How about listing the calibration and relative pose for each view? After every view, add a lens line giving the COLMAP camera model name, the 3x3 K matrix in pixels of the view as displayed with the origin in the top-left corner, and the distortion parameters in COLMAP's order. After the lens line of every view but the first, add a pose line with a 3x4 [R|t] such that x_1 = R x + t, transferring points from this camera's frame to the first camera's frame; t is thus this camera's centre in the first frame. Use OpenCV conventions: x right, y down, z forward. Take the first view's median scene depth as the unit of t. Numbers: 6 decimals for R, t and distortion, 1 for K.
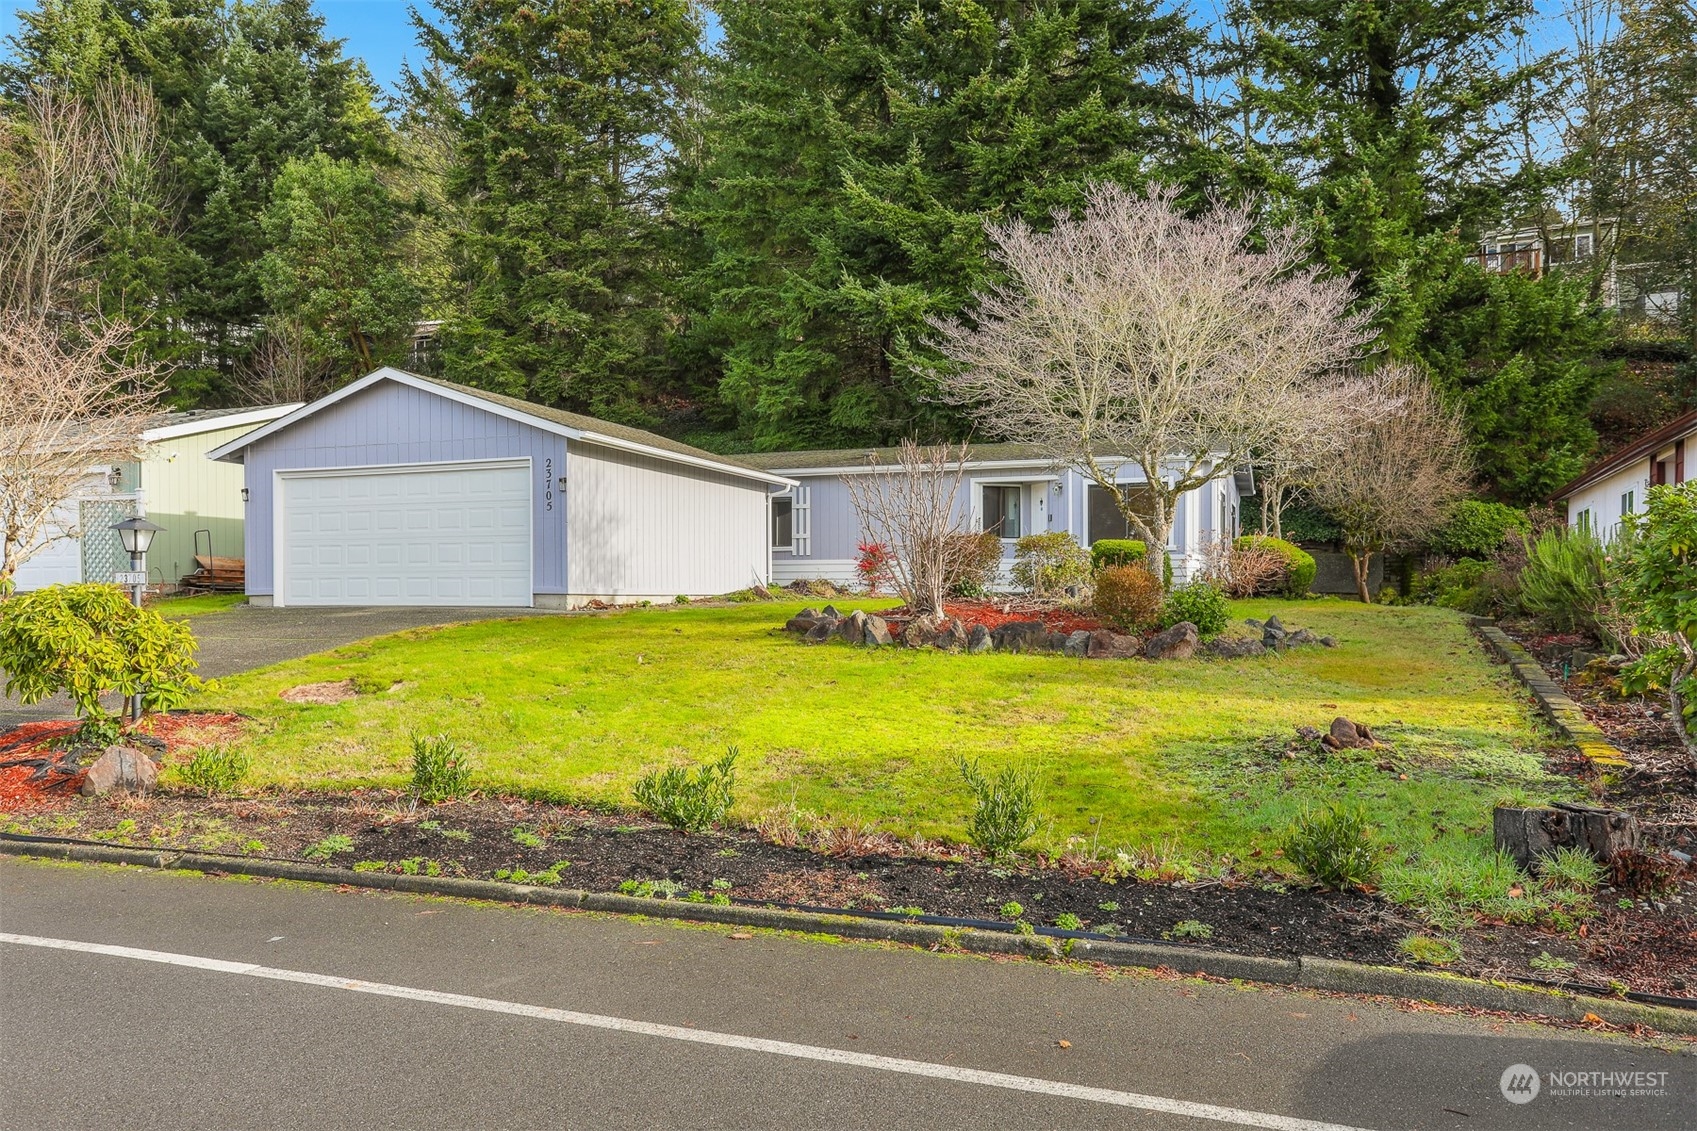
lens RADIAL K [[1244.2, 0, 906.5], [0, 1244.2, 577.1], [0, 0, 1]] dist [-0.002666, 0.000435]
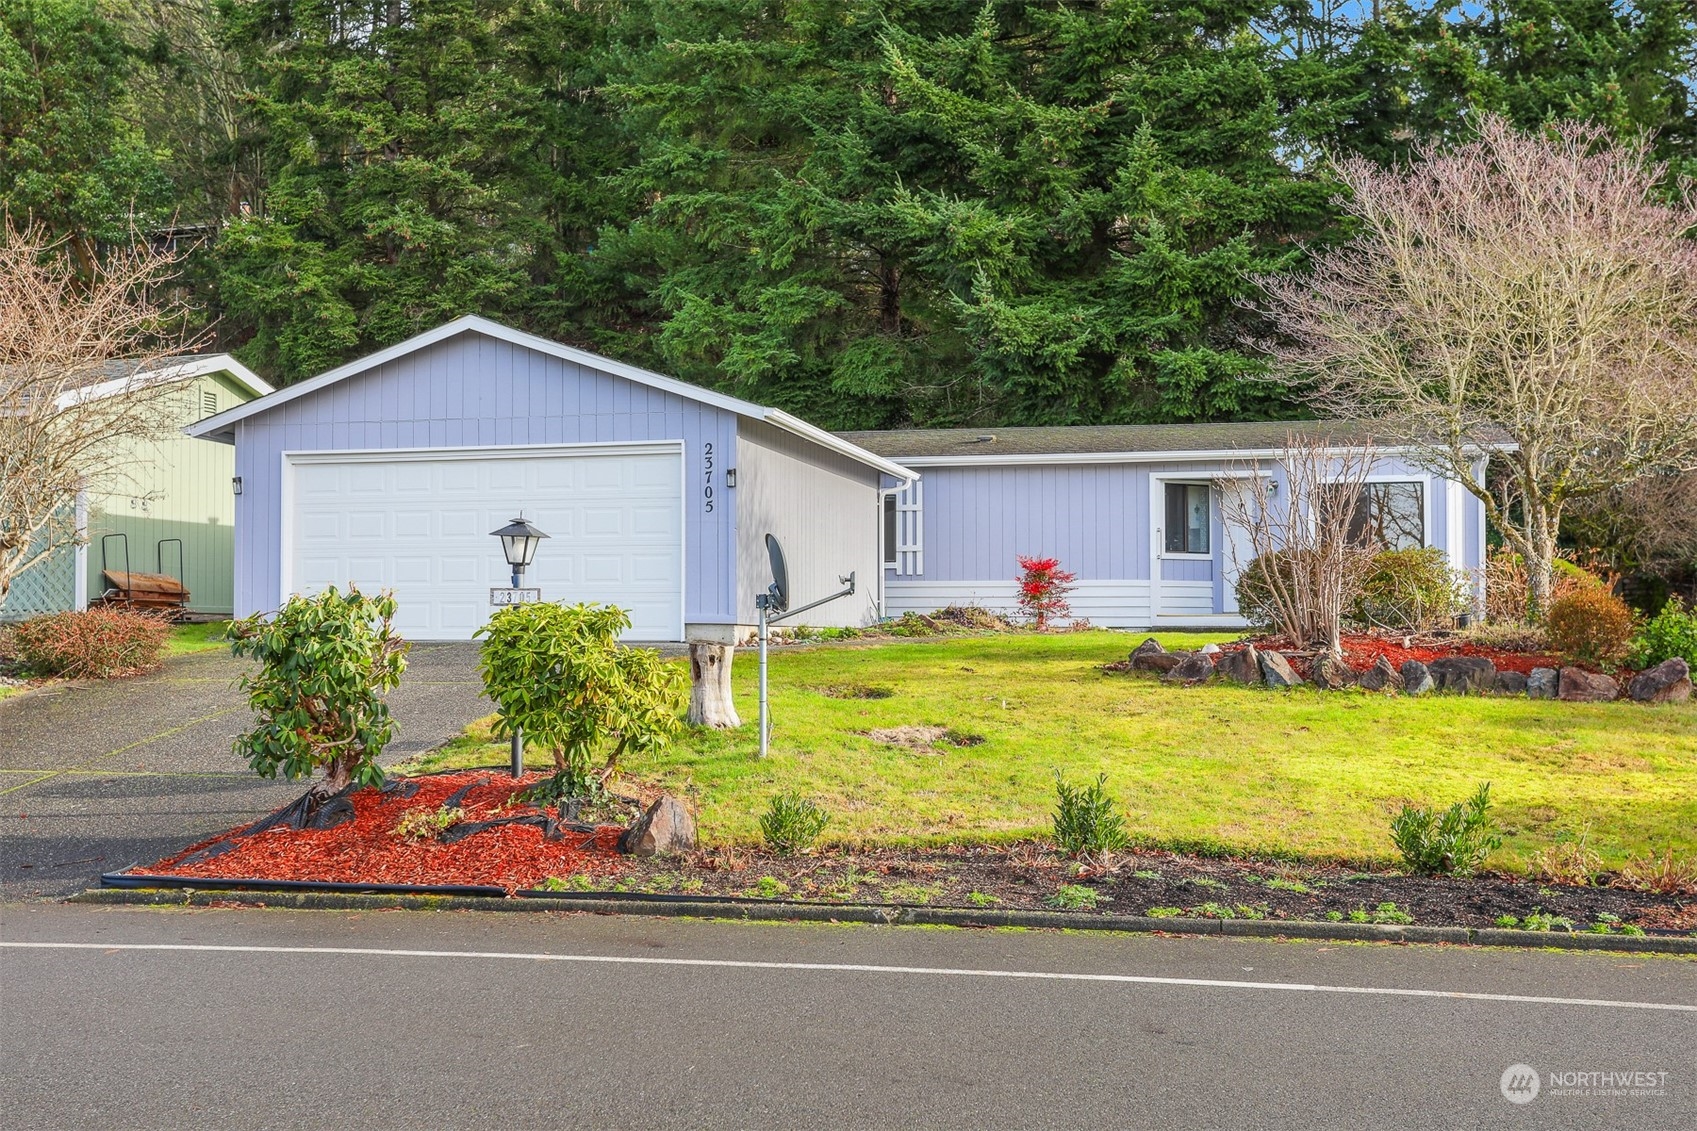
lens RADIAL K [[1913.5, 0, 846.7], [0, 1913.5, 533.8], [0, 0, 1]] dist [0.014700, 0.056038]
pose [[0.993487, 0.008712, 0.113613, -0.190716], [-0.004133, 0.999172, -0.040475, 0.003143], [-0.113871, 0.039742, 0.992700, -0.086679]]
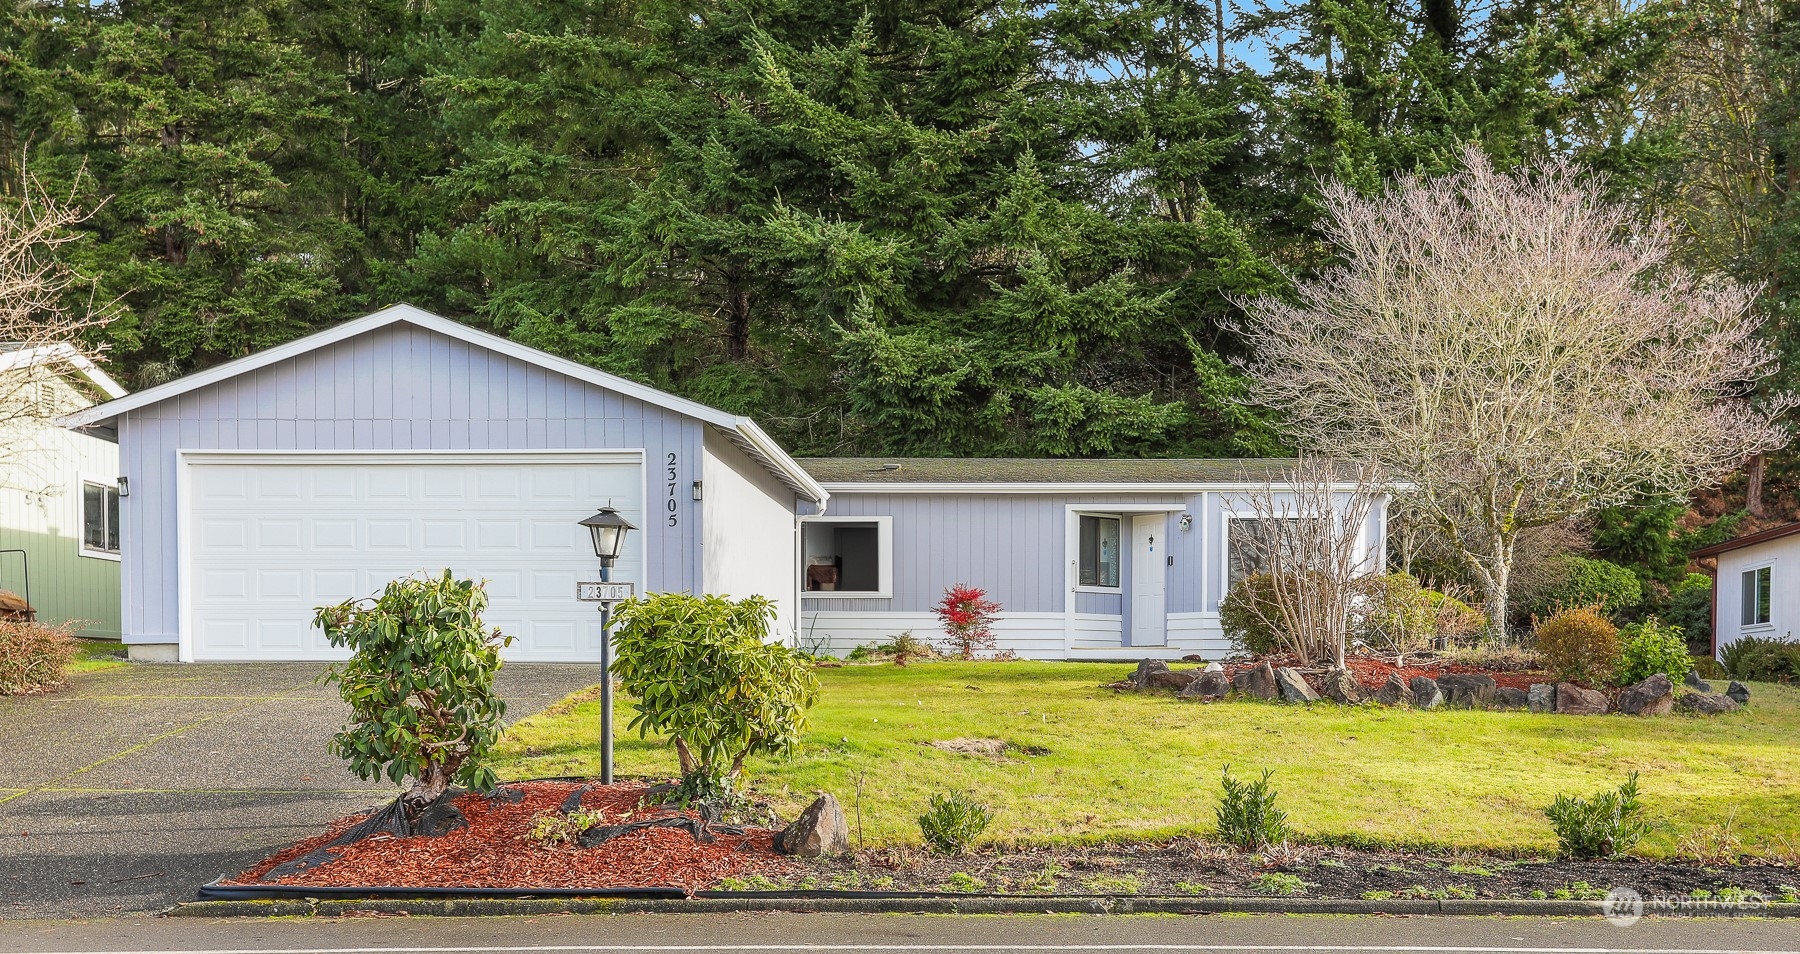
lens RADIAL K [[1942.0, 0, 975.4], [0, 1942.0, 725.7], [0, 0, 1]] dist [0.015641, 0.051251]
pose [[0.947277, 0.000462, 0.320415, -0.272009], [-0.009088, 0.999635, 0.025427, 0.017036], [-0.320286, -0.026998, 0.946936, -0.060106]]
